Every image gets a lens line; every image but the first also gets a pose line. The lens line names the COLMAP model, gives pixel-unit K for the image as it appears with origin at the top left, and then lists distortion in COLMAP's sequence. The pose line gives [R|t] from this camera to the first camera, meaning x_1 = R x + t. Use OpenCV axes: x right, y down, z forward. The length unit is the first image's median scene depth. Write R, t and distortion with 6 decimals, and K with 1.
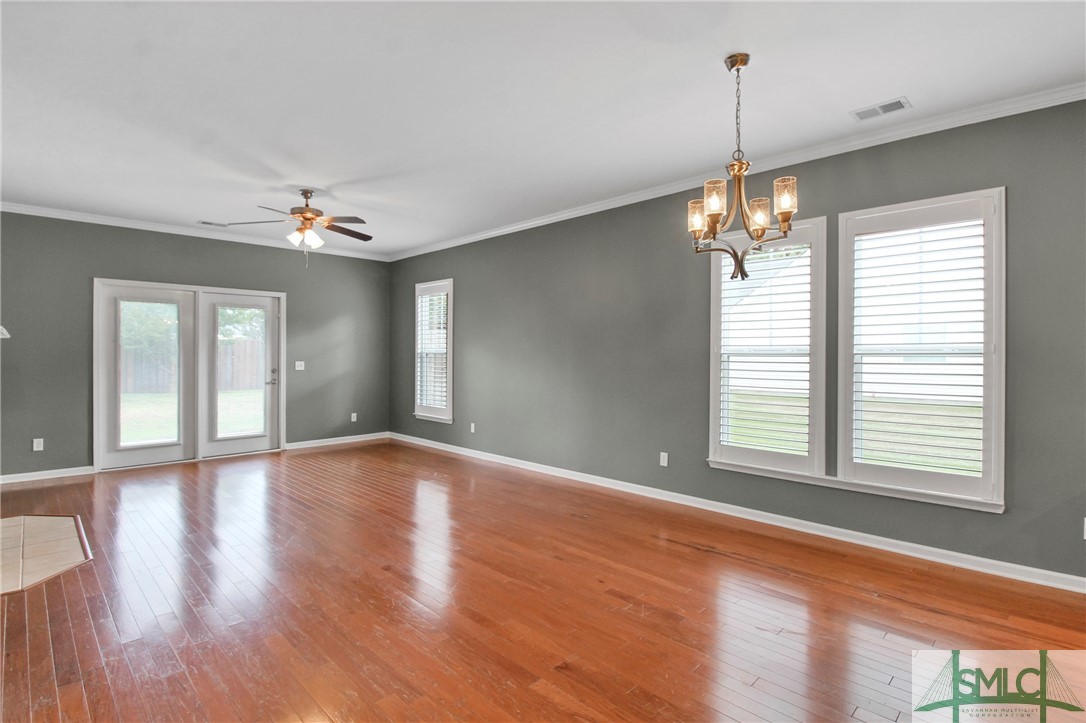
lens RADIAL K [[534.3, 0, 544.5], [0, 534.3, 356.0], [0, 0, 1]] dist [-0.015343, -0.006063]
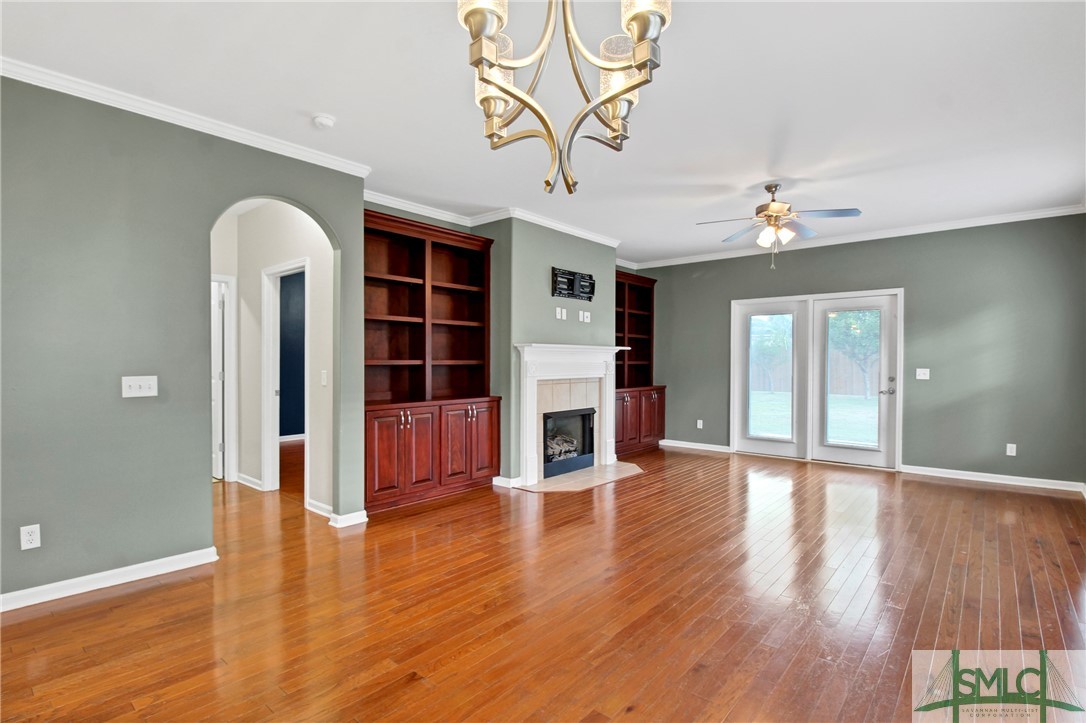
lens RADIAL K [[534.3, 0, 550.0], [0, 534.3, 370.4], [0, 0, 1]] dist [-0.015343, -0.006063]
pose [[0.058046, 0.018207, -0.998148, 0.364616], [-0.004499, 0.999828, 0.017976, 0.000619], [0.998304, 0.003447, 0.058117, 0.428000]]
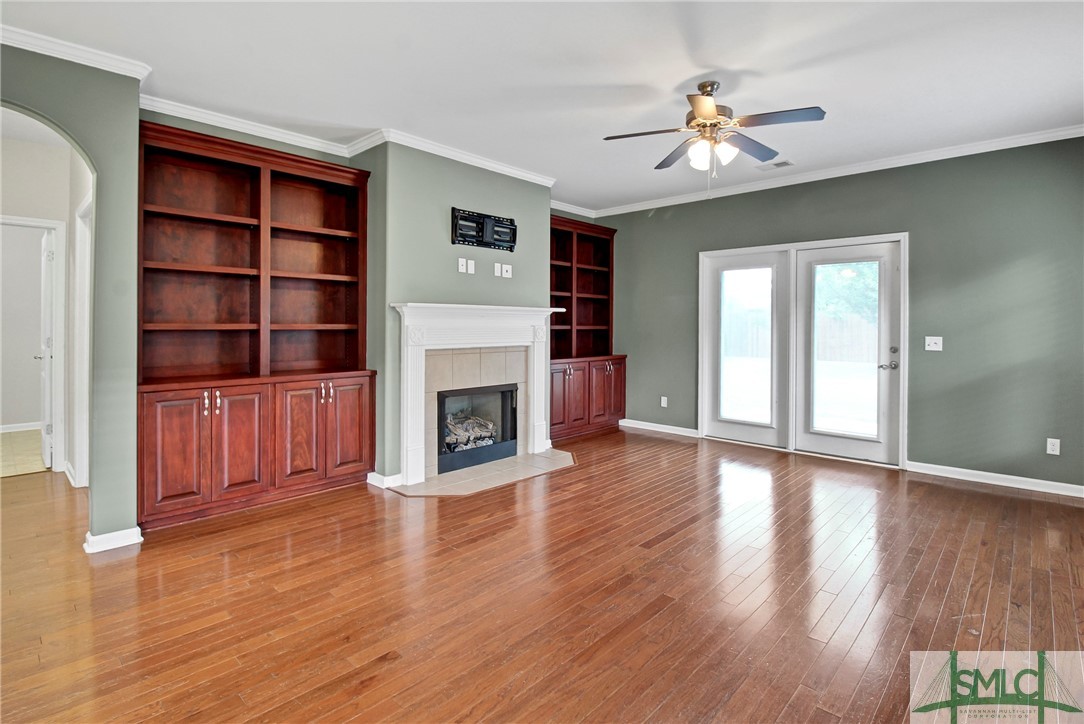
lens RADIAL K [[533.3, 0, 553.9], [0, 533.3, 327.7], [0, 0, 1]] dist [-0.015343, -0.006063]
pose [[0.015547, 0.006189, -0.999860, 0.178981], [-0.007417, 0.999954, 0.006074, -0.001302], [0.999852, 0.007321, 0.015592, 0.611657]]
